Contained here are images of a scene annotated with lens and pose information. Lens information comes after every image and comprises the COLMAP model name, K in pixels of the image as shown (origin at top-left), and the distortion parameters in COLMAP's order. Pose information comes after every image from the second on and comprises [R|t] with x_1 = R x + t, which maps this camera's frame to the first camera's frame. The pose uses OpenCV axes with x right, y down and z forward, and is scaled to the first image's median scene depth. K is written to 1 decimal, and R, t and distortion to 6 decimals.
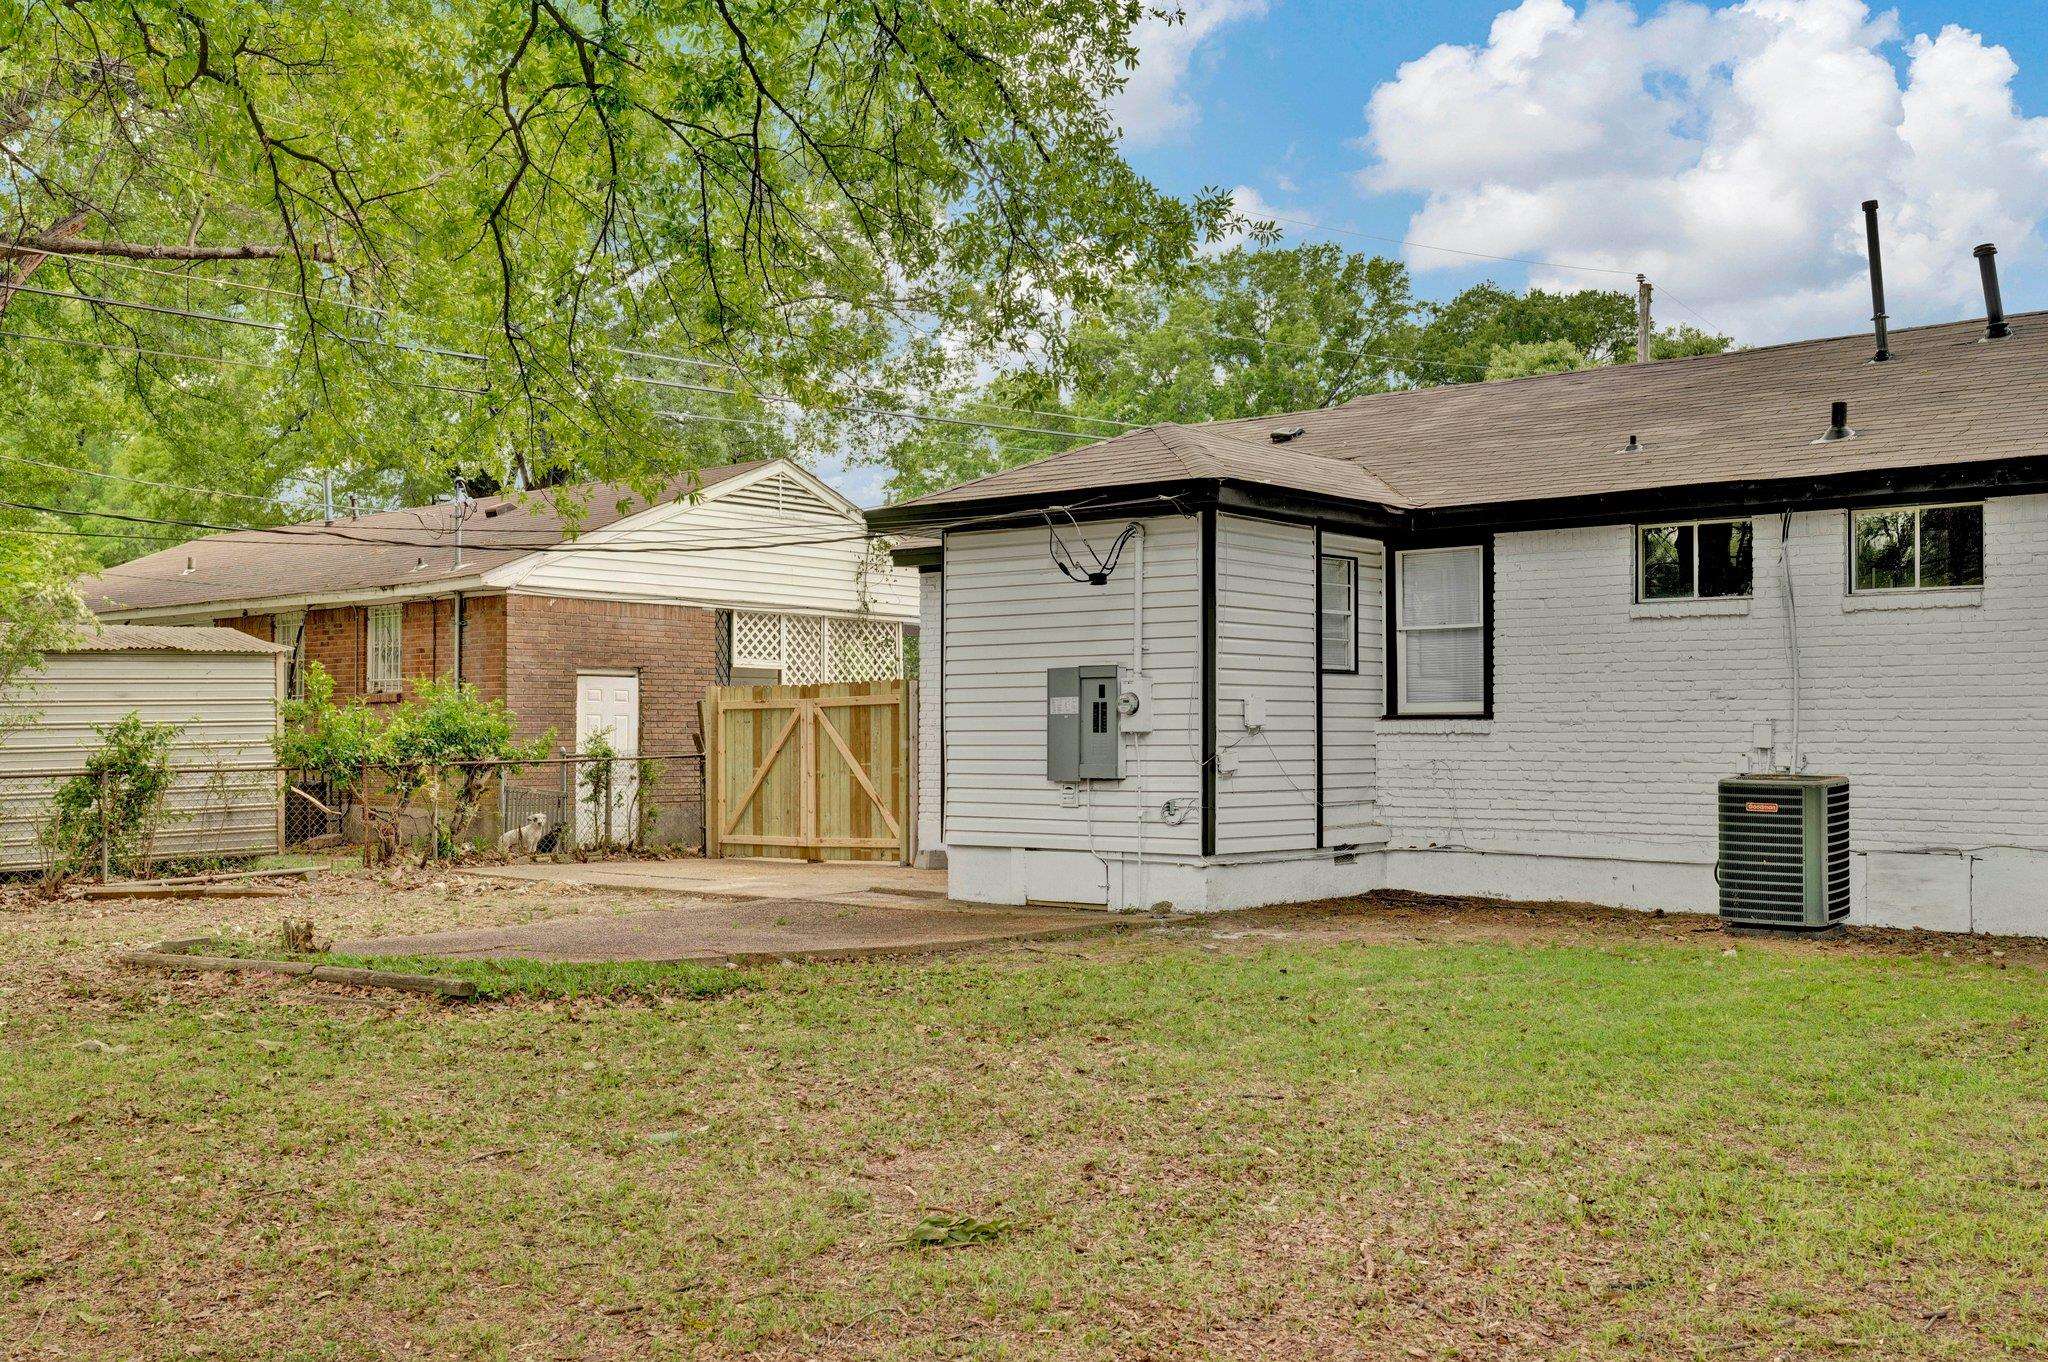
lens RADIAL K [[2022.5, 0, 1024.0], [0, 2022.5, 681.0], [0, 0, 1]] dist [0.008255, -0.006065]
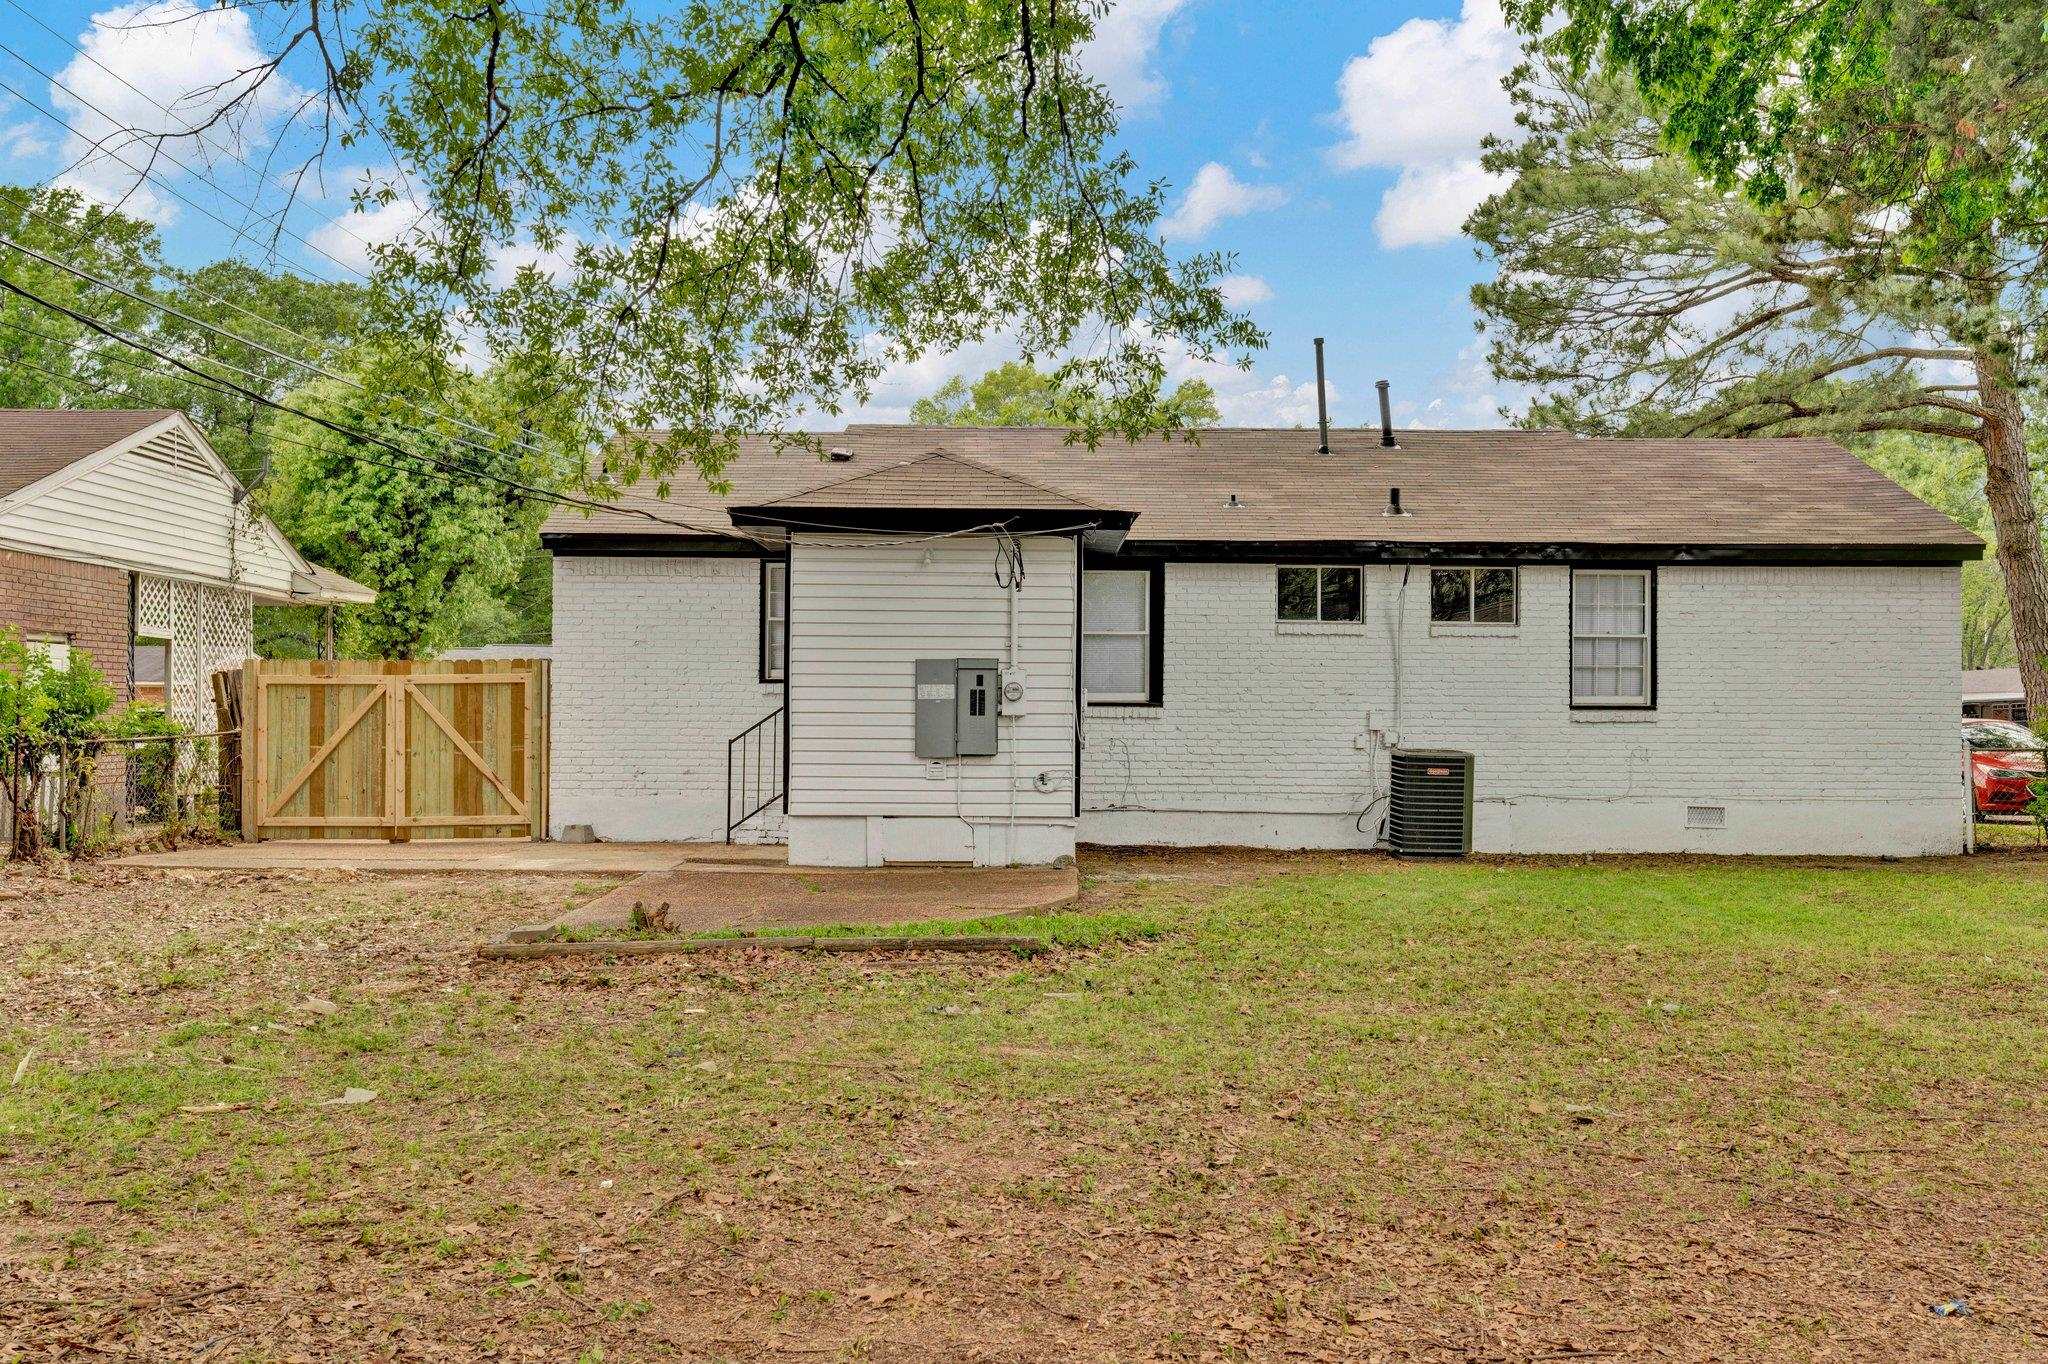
lens RADIAL K [[1925.3, 0, 1024.0], [0, 1925.3, 682.0], [0, 0, 1]] dist [0.012690, 0.009612]
pose [[0.762844, 0.018569, 0.646316, -0.631936], [-0.026154, 0.999656, 0.002148, 0.002744], [-0.646054, -0.018542, 0.763066, 0.122190]]
